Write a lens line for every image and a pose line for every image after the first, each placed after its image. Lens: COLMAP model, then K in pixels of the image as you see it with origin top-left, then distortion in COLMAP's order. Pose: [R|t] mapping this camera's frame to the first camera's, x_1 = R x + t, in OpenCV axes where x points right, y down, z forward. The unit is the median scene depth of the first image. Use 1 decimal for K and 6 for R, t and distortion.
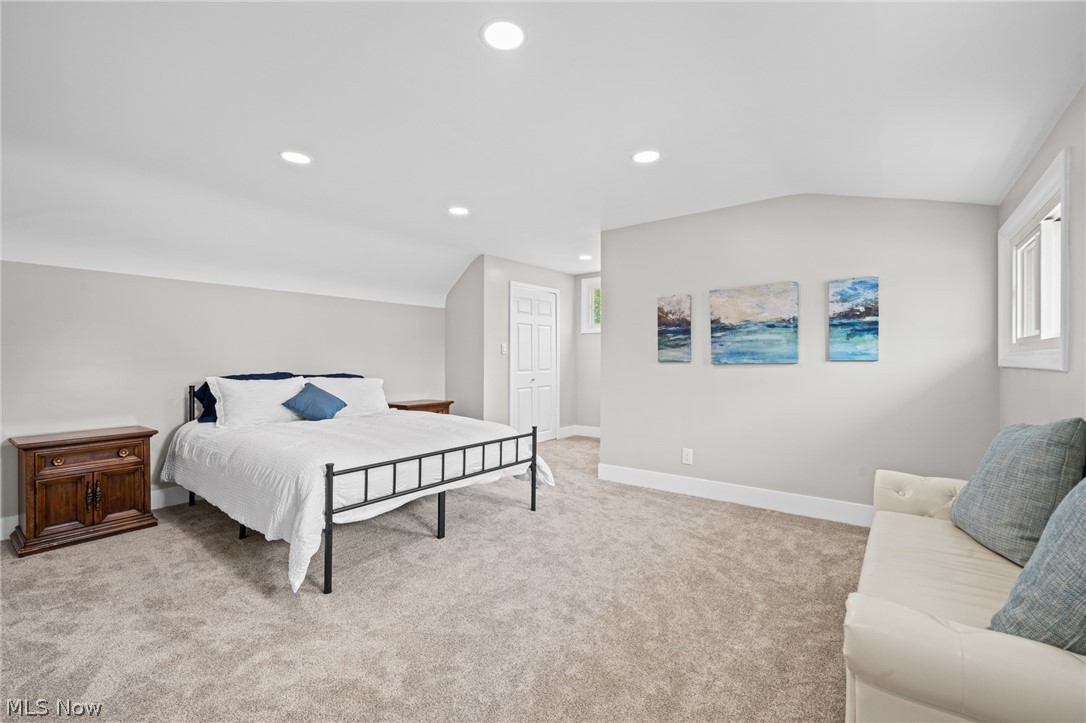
lens RADIAL K [[462.3, 0, 542.6], [0, 462.3, 357.5], [0, 0, 1]] dist [-0.006663, 0.000613]
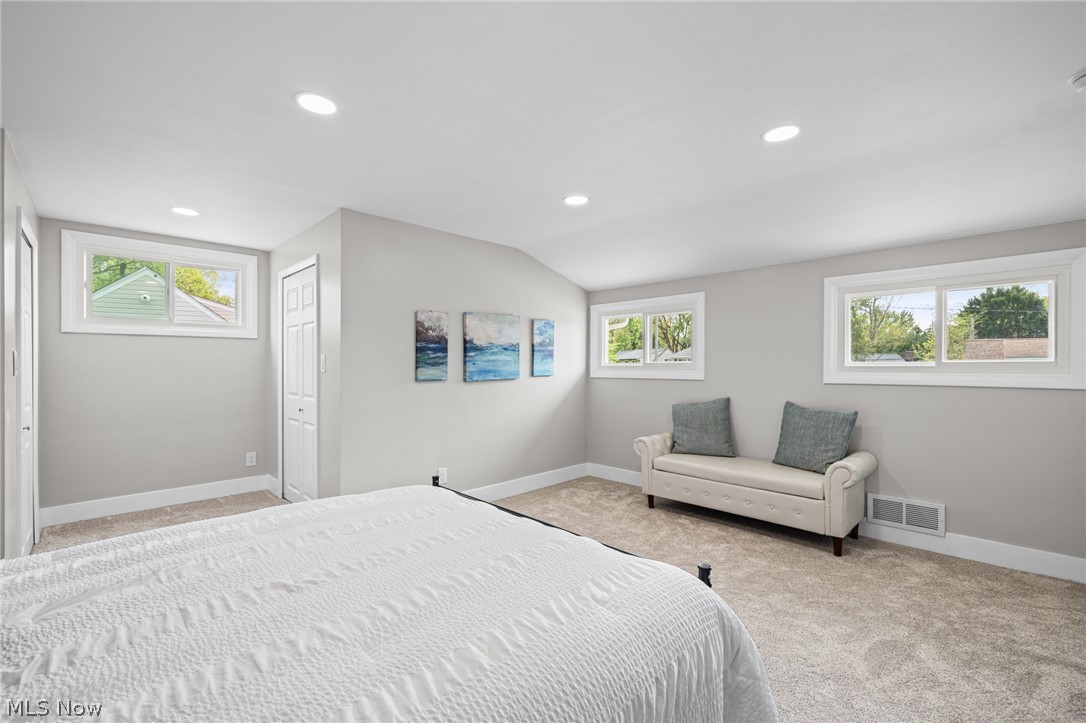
lens RADIAL K [[462.3, 0, 548.1], [0, 462.3, 363.1], [0, 0, 1]] dist [-0.006663, 0.000613]
pose [[0.122444, -0.009215, 0.992433, -0.663538], [-0.011787, 0.999873, 0.010739, -0.042031], [-0.992405, -0.013013, 0.122320, 0.684369]]
